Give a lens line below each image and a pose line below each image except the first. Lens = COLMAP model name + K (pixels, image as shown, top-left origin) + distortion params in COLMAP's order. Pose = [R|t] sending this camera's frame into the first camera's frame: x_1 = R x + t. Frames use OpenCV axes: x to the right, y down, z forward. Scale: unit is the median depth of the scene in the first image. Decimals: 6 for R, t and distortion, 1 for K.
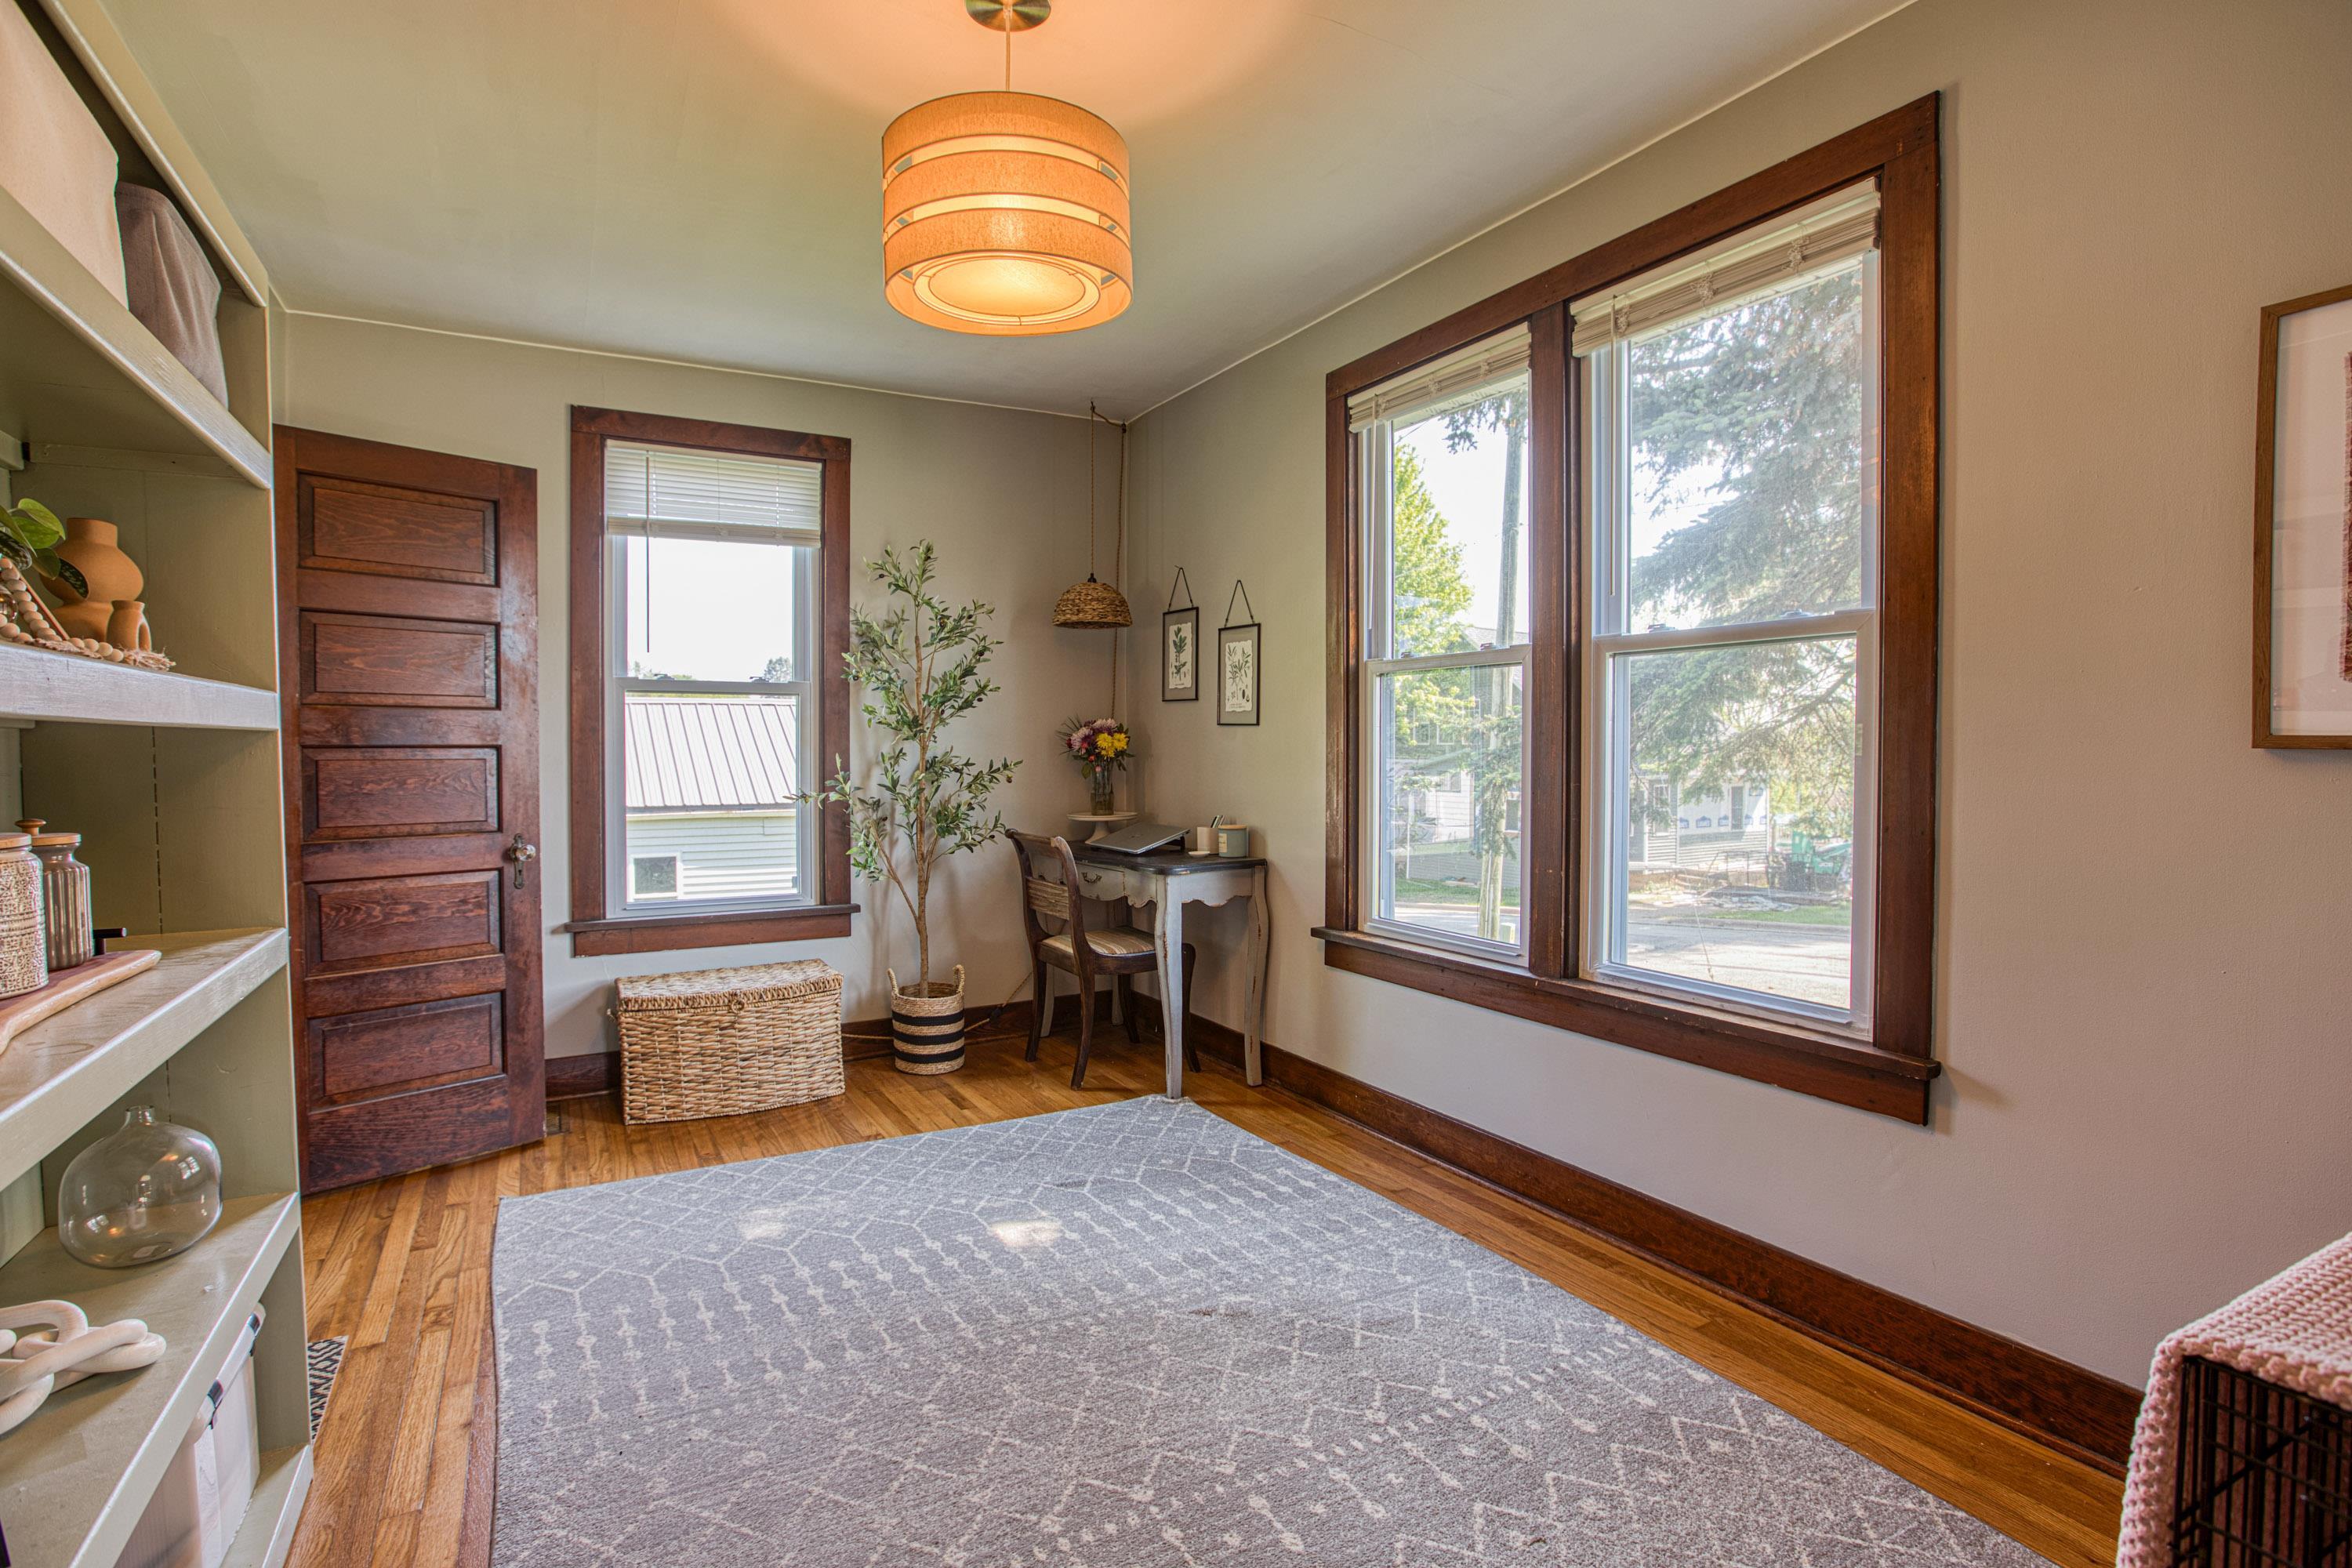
lens RADIAL K [[1125.7, 0, 1171.9], [0, 1125.7, 774.9], [0, 0, 1]] dist [-0.026880, 0.002790]
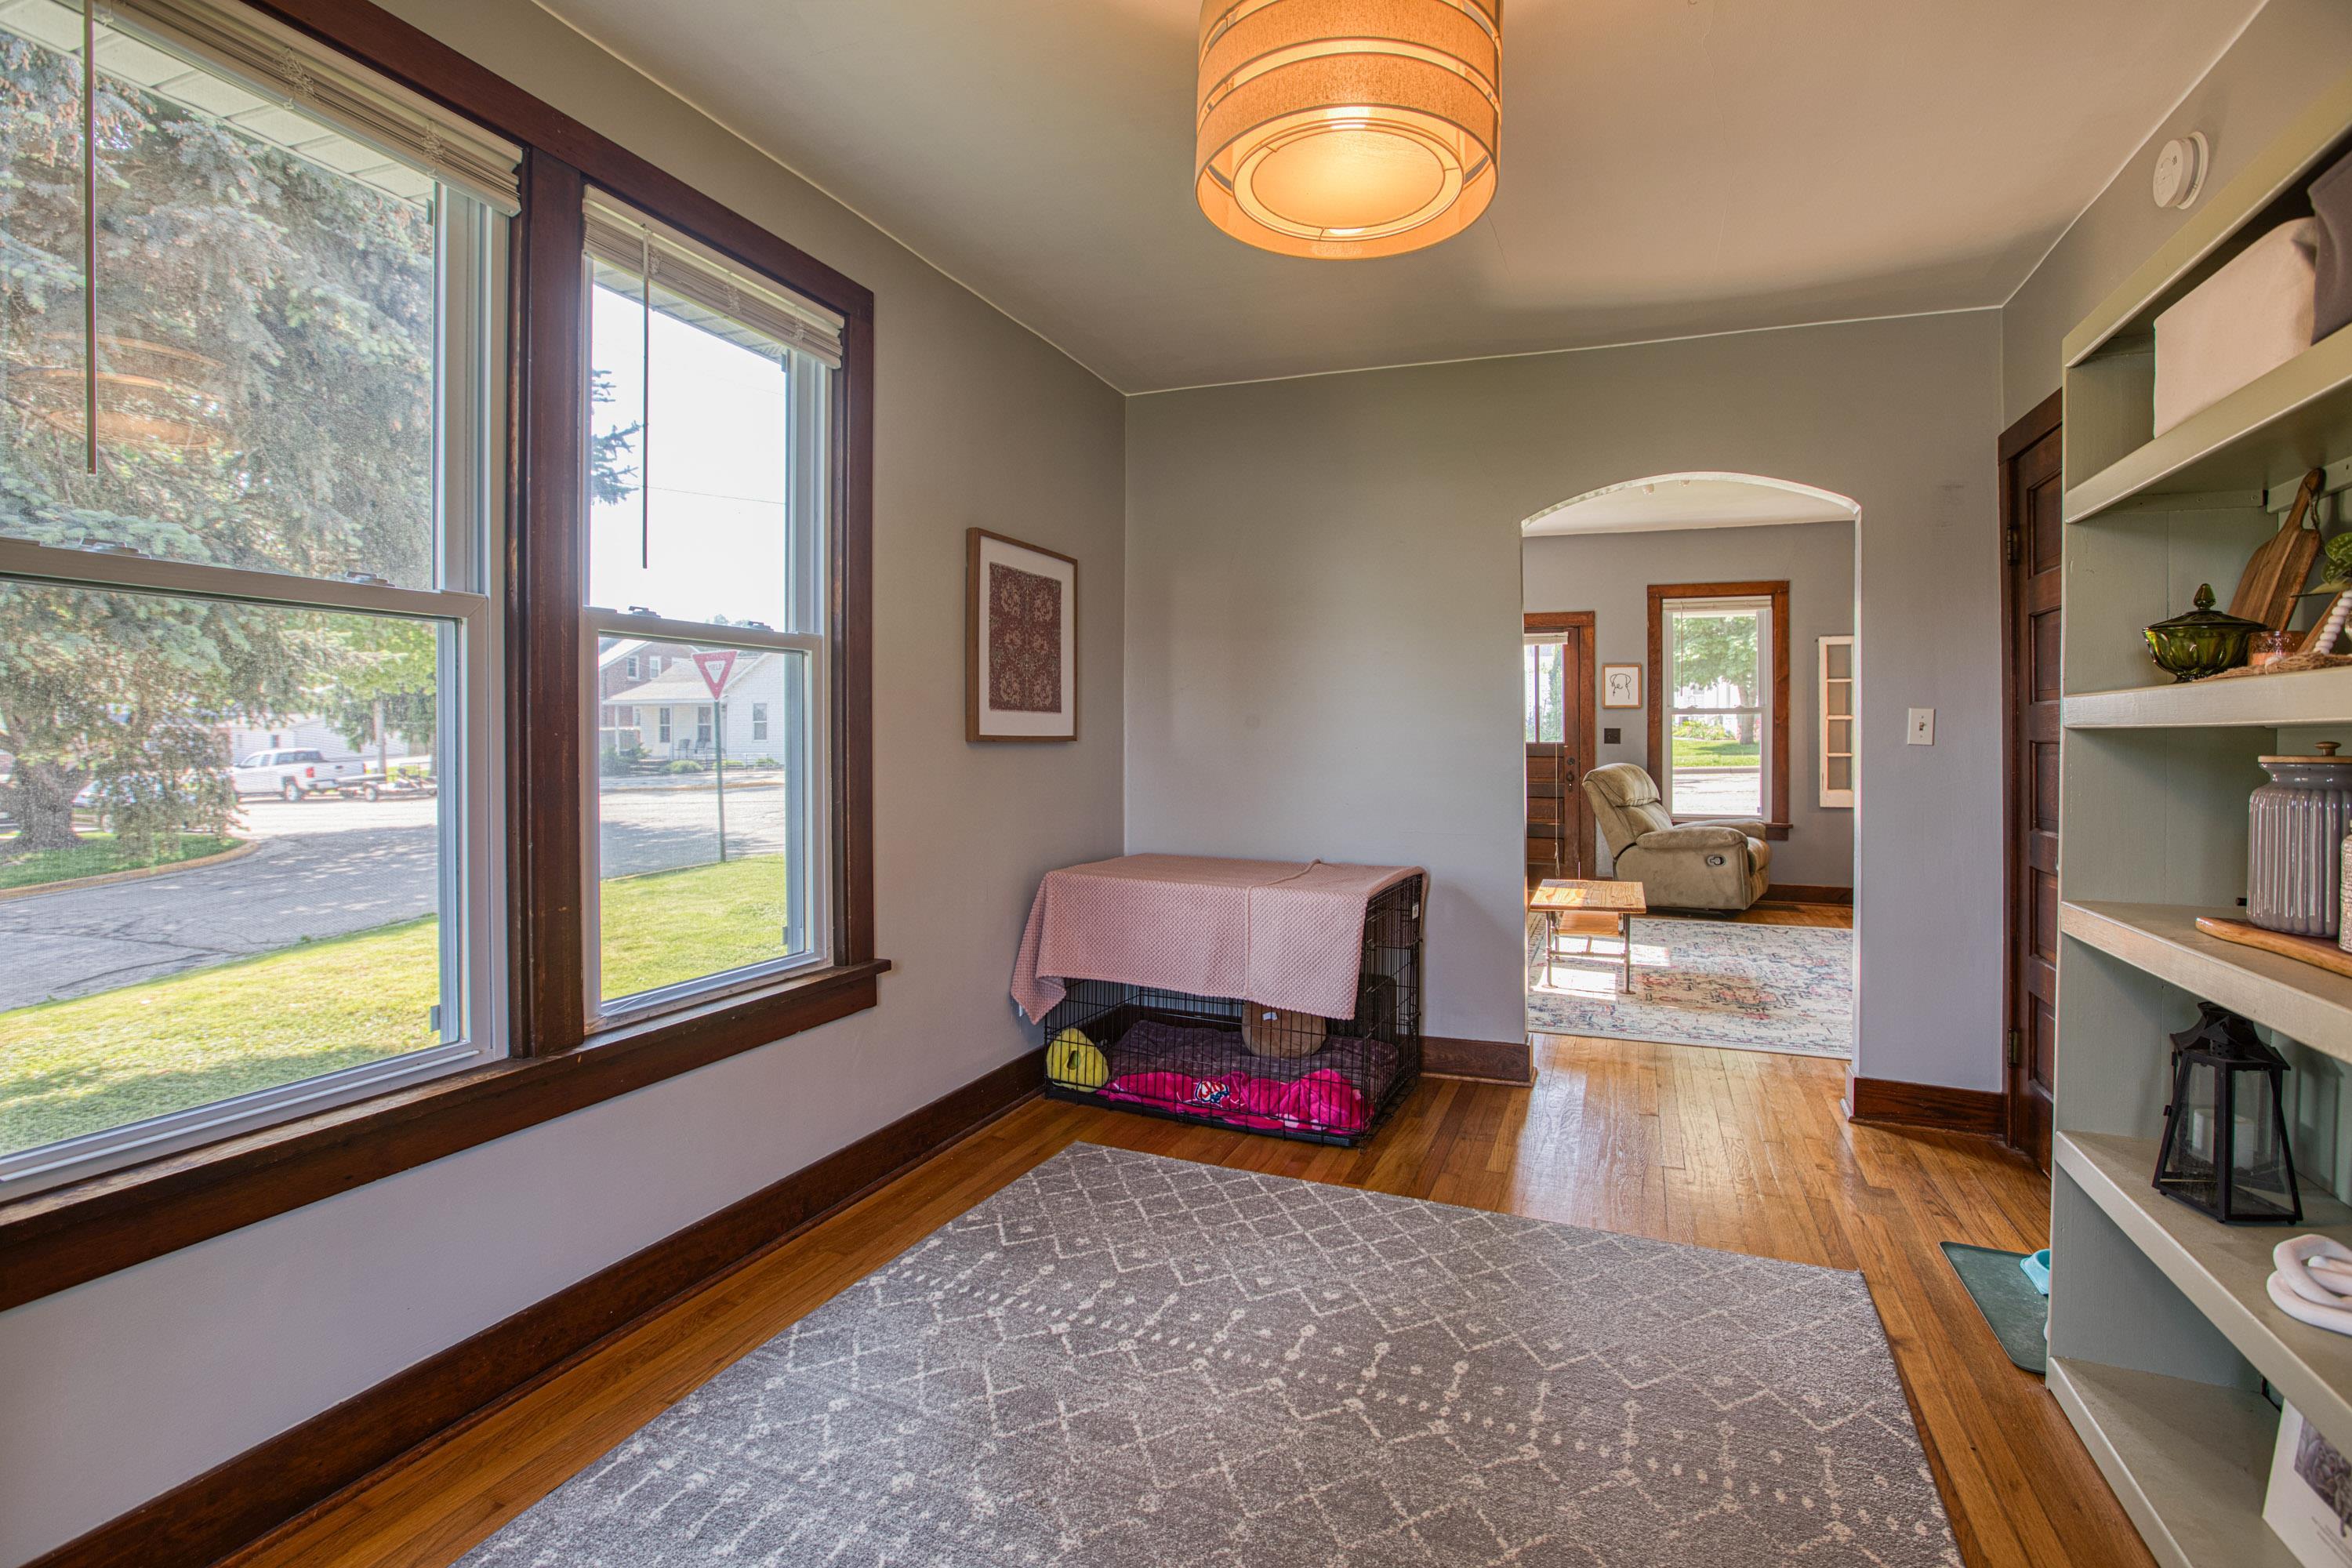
lens RADIAL K [[1125.7, 0, 1155.0], [0, 1125.7, 748.9], [0, 0, 1]] dist [-0.026880, 0.002790]
pose [[-0.612664, -0.008439, 0.790298, -0.675581], [0.016764, 0.999579, 0.023669, -0.043636], [-0.790166, 0.027750, -0.612265, 1.563677]]
